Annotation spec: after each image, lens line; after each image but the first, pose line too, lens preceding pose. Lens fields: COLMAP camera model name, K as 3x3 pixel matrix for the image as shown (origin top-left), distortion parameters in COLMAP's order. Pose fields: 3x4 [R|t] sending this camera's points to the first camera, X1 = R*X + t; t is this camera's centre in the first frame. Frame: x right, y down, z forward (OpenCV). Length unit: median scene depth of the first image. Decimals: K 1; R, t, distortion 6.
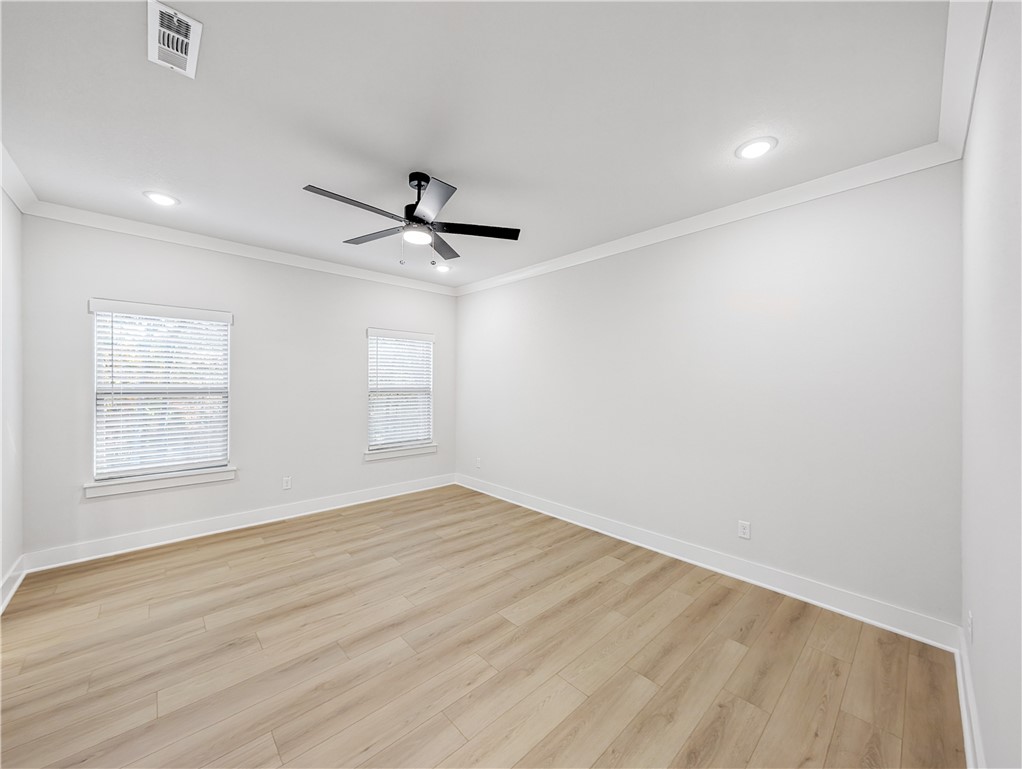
lens RADIAL K [[392.7, 0, 510.2], [0, 392.7, 383.1], [0, 0, 1]] dist [0.002474, 0.000560]
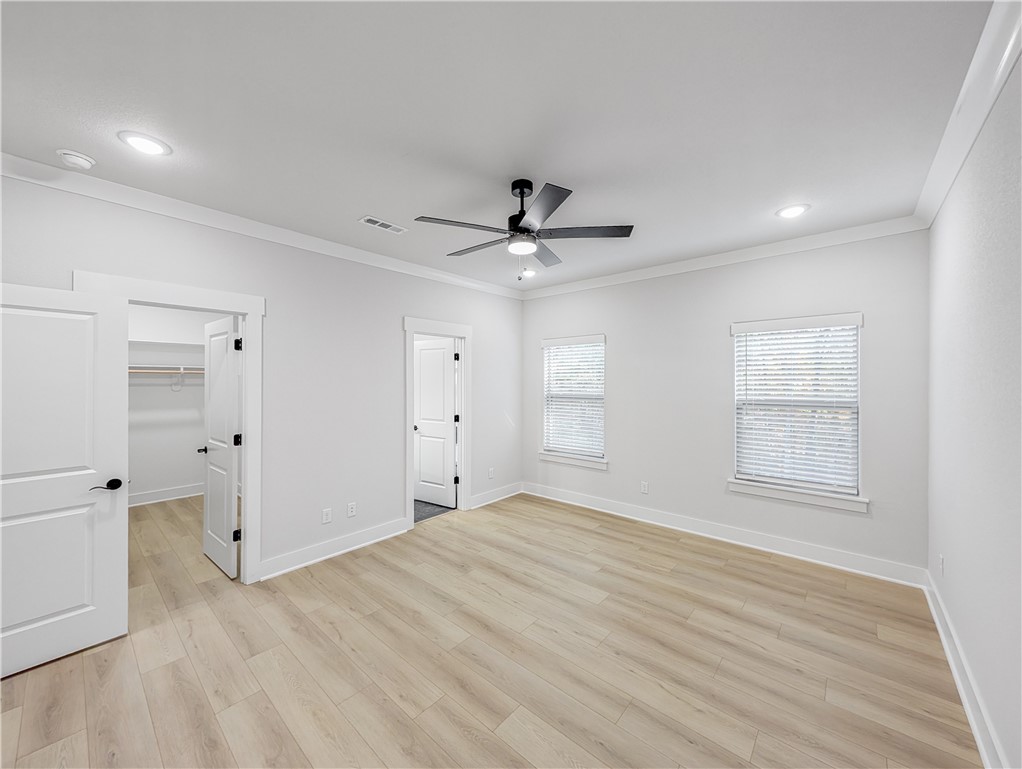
lens RADIAL K [[392.7, 0, 513.1], [0, 392.7, 377.2], [0, 0, 1]] dist [0.002474, 0.000560]
pose [[0.098081, -0.013726, -0.995084, 0.547853], [0.004039, 0.999902, -0.013394, -0.033130], [0.995170, -0.002705, 0.098127, 0.677810]]
